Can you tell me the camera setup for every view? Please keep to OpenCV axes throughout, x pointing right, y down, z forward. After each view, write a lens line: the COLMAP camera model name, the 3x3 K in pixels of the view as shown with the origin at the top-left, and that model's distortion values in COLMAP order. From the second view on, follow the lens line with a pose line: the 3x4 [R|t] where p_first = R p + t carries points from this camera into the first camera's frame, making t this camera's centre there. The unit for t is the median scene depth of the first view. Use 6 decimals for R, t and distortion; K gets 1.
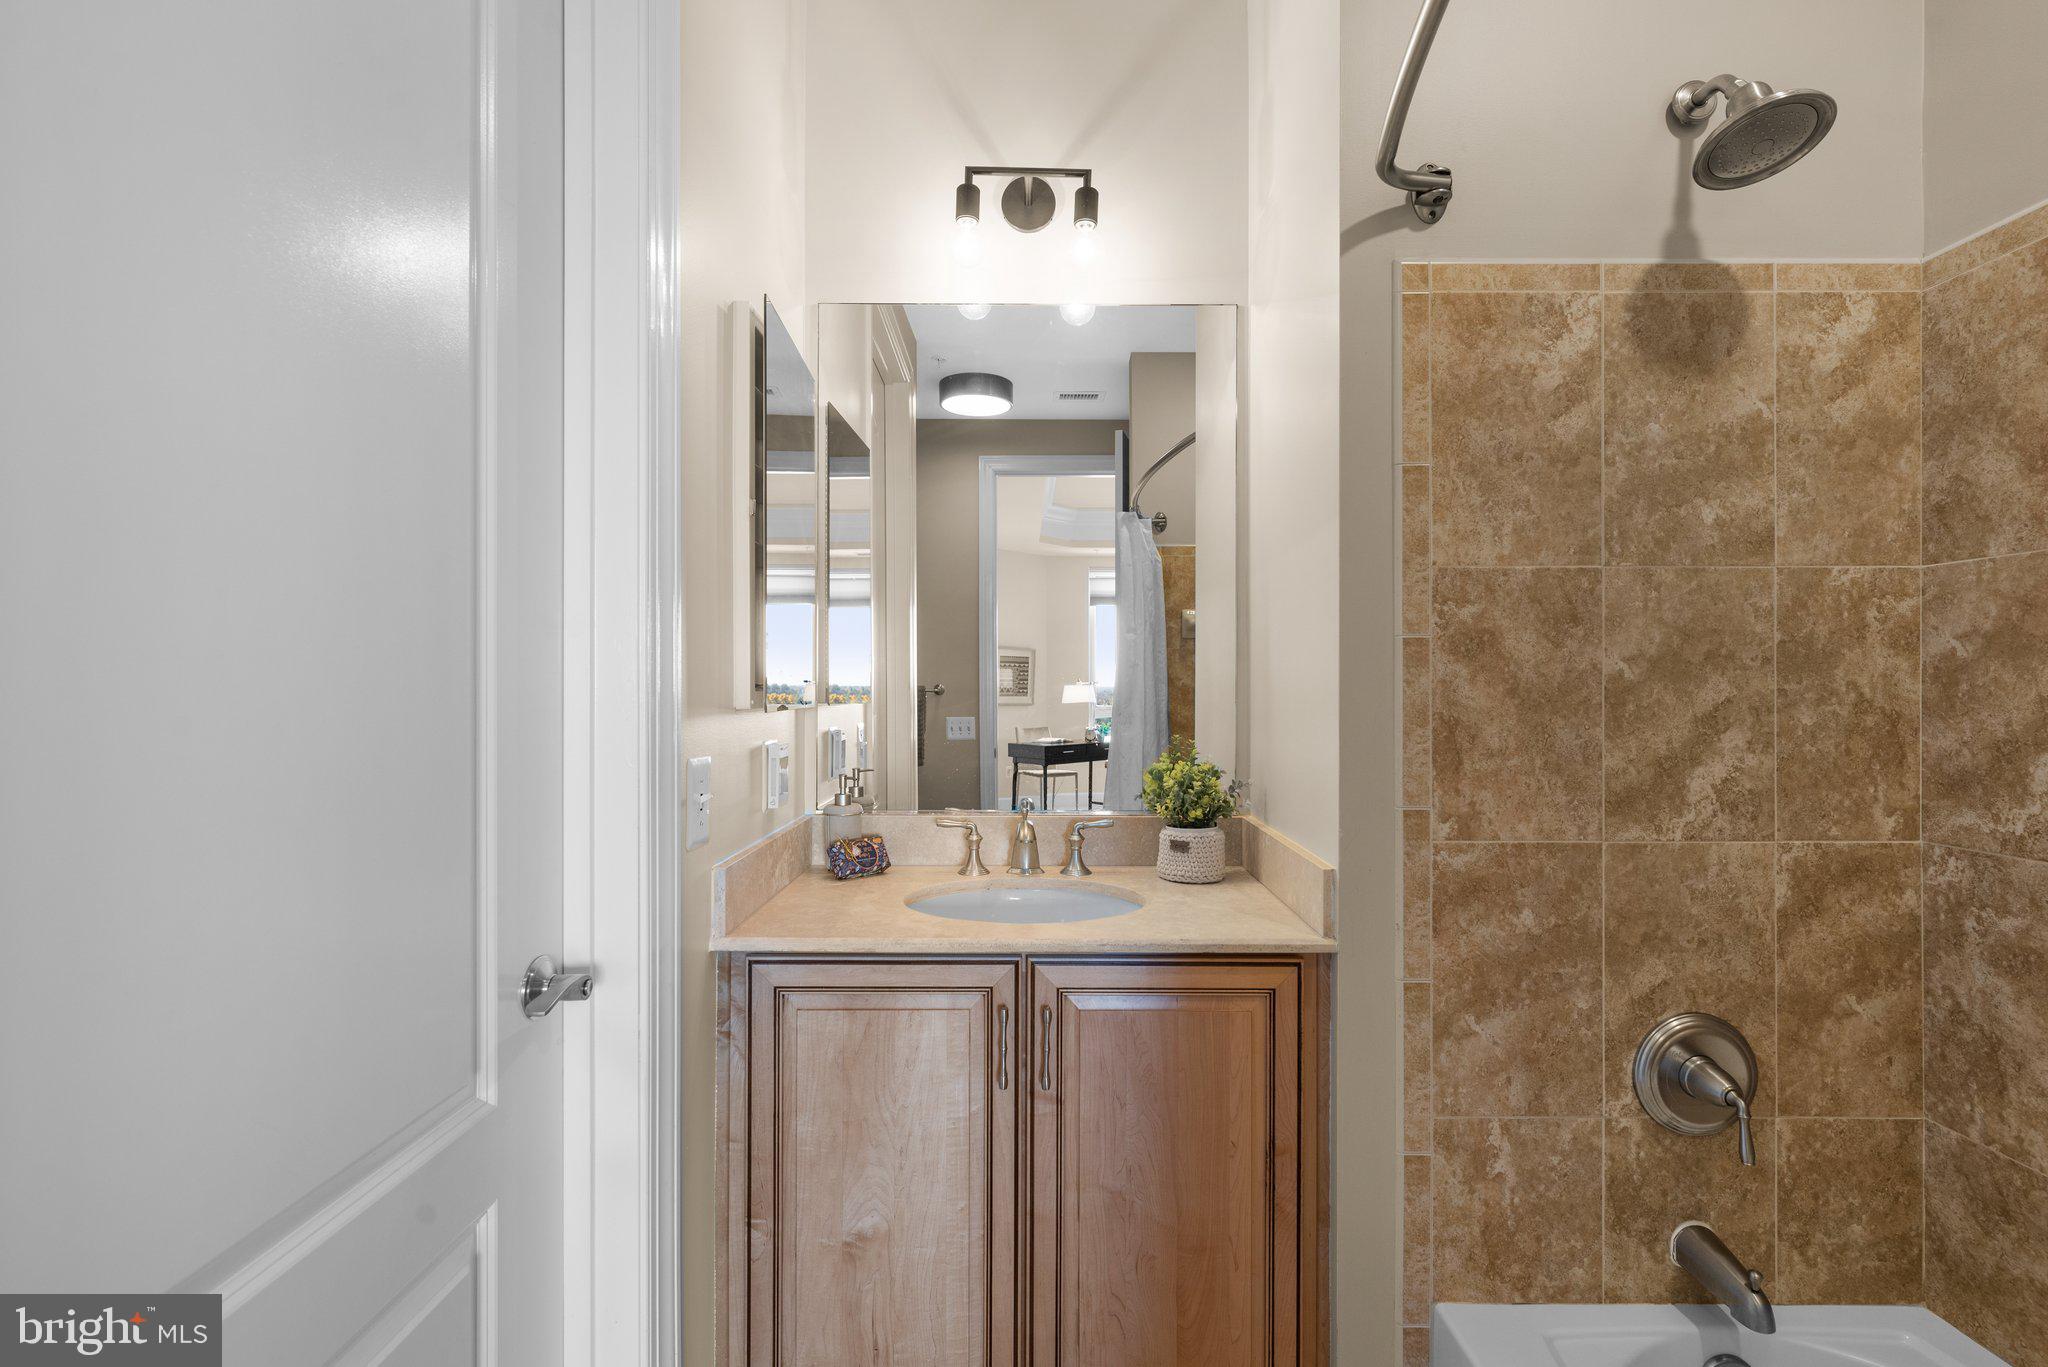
lens RADIAL K [[936.7, 0, 1037.8], [0, 936.7, 674.1], [0, 0, 1]] dist [0.004178, 0.001111]
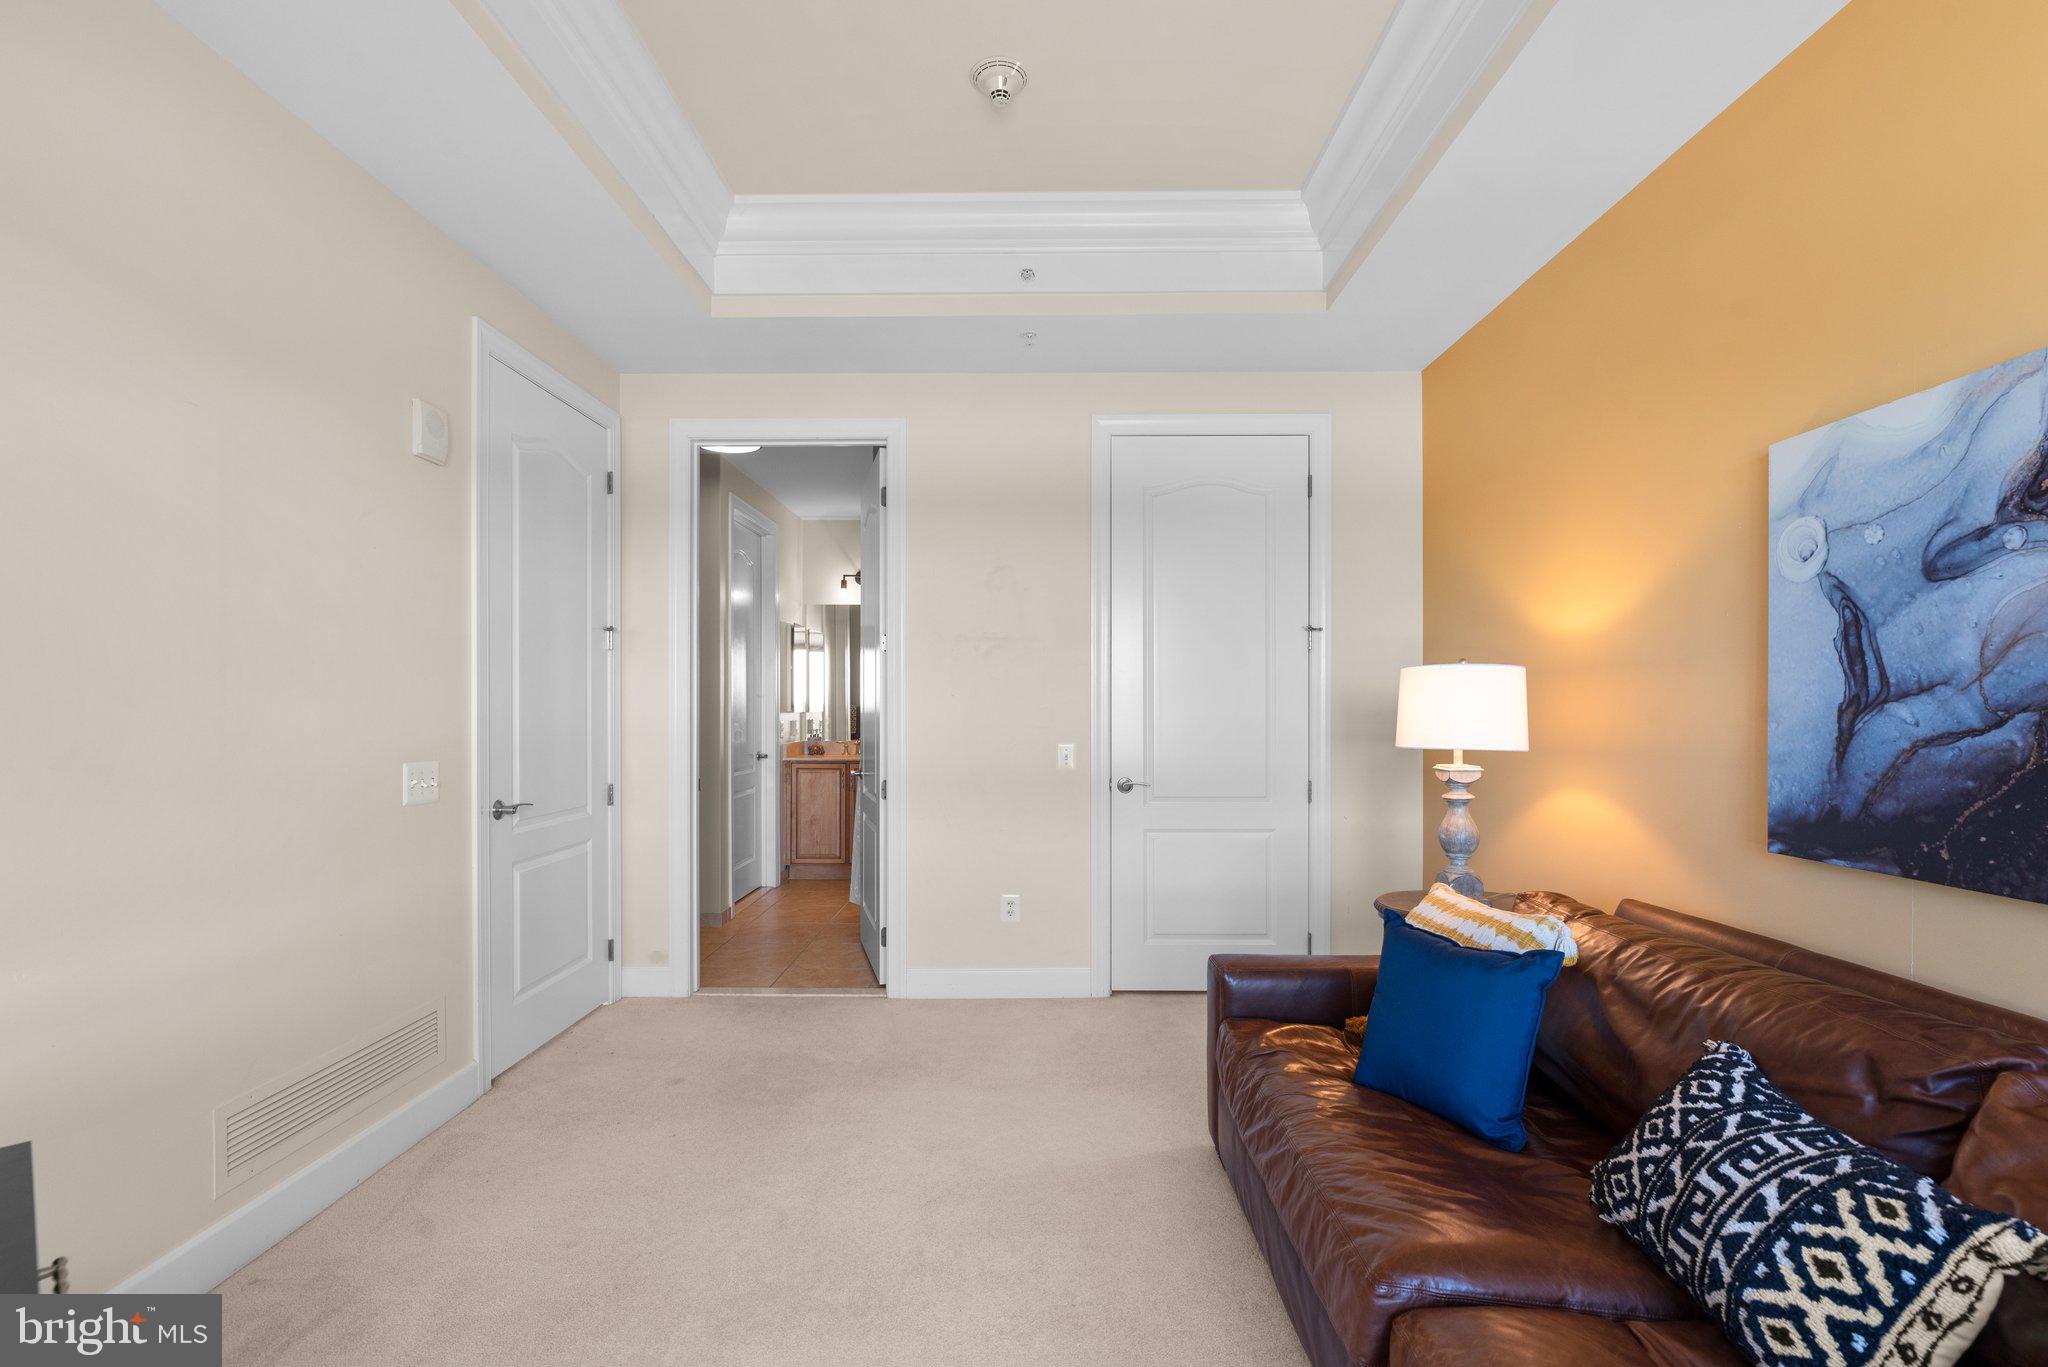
lens RADIAL K [[936.7, 0, 1026.8], [0, 936.7, 691.1], [0, 0, 1]] dist [0.004178, 0.001111]
pose [[0.999986, 0.004986, 0.001667, 0.967718], [-0.004985, 0.999987, -0.000905, -0.077257], [-0.001672, 0.000897, 0.999998, -4.129127]]
